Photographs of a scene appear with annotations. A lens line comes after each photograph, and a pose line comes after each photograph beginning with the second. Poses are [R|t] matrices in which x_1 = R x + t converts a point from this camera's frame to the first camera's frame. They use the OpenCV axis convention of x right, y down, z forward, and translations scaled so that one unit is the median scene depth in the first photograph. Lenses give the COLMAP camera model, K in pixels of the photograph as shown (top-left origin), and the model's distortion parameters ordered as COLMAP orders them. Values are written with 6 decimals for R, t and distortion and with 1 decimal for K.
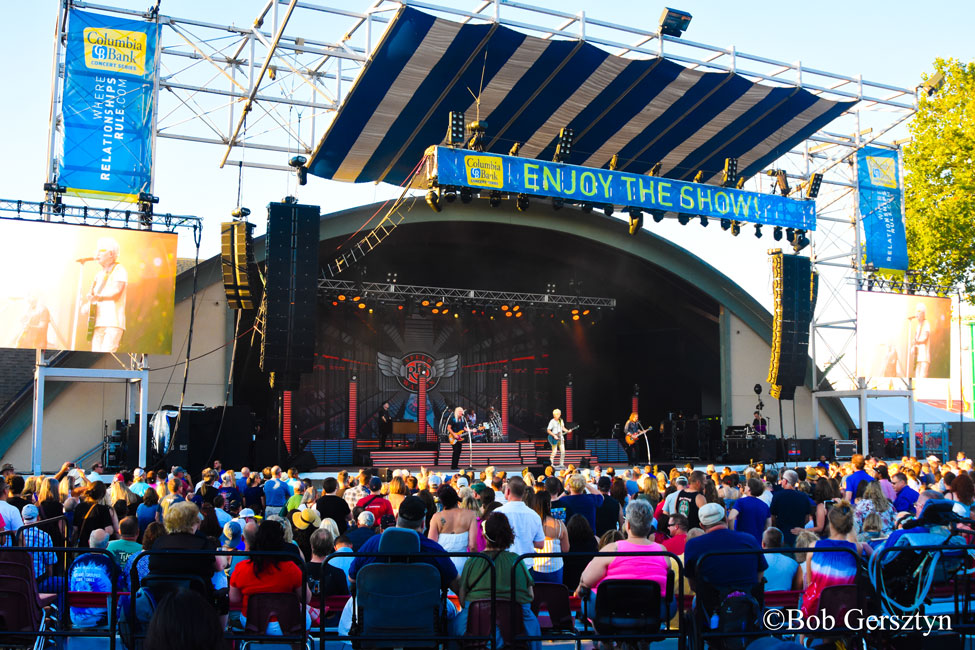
lens RADIAL K [[933.7, 0, 487.5], [0, 933.7, 325.0], [0, 0, 1]] dist [-0.004257, 0.000678]
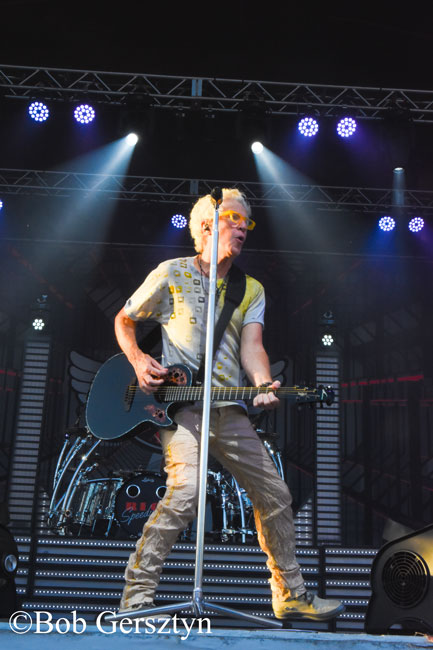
lens RADIAL K [[911.5, 0, 216.5], [0, 911.5, 325.0], [0, 0, 1]] dist [0.006684, -0.011885]
pose [[0.923984, -0.092832, -0.370993, 0.091785], [0.011451, 0.976372, -0.215795, 0.106378], [0.382260, 0.195143, 0.903215, 0.671577]]
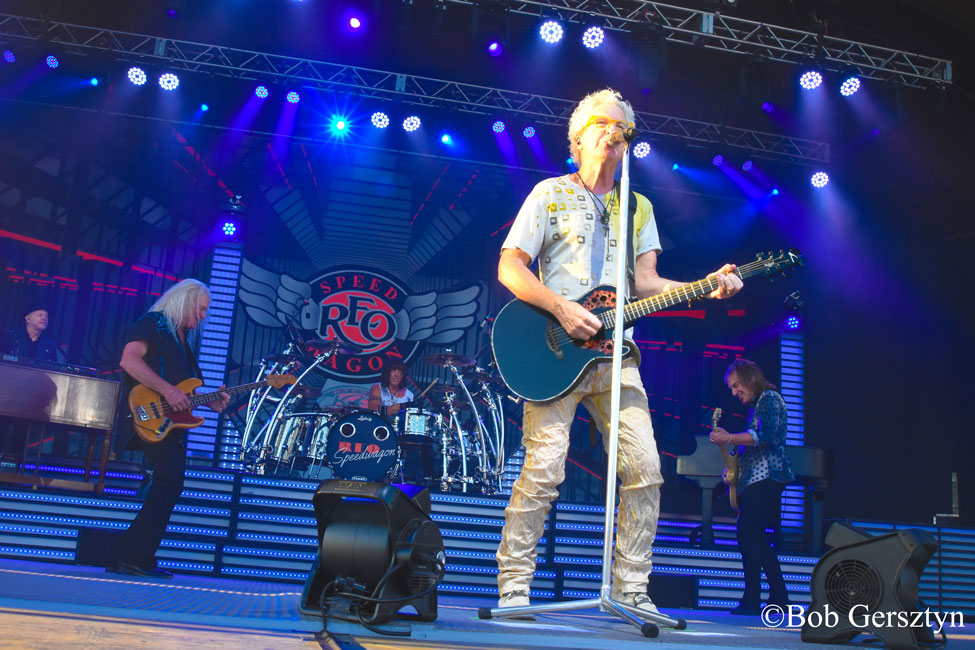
lens RADIAL K [[1005.7, 0, 489.6], [0, 1005.7, 336.7], [0, 0, 1]] dist [-0.119217, 0.028127]
pose [[0.970191, 0.011655, -0.242060, 0.069246], [-0.041351, 0.992156, -0.117965, 0.102068], [0.238786, 0.124458, 0.963064, 0.668163]]
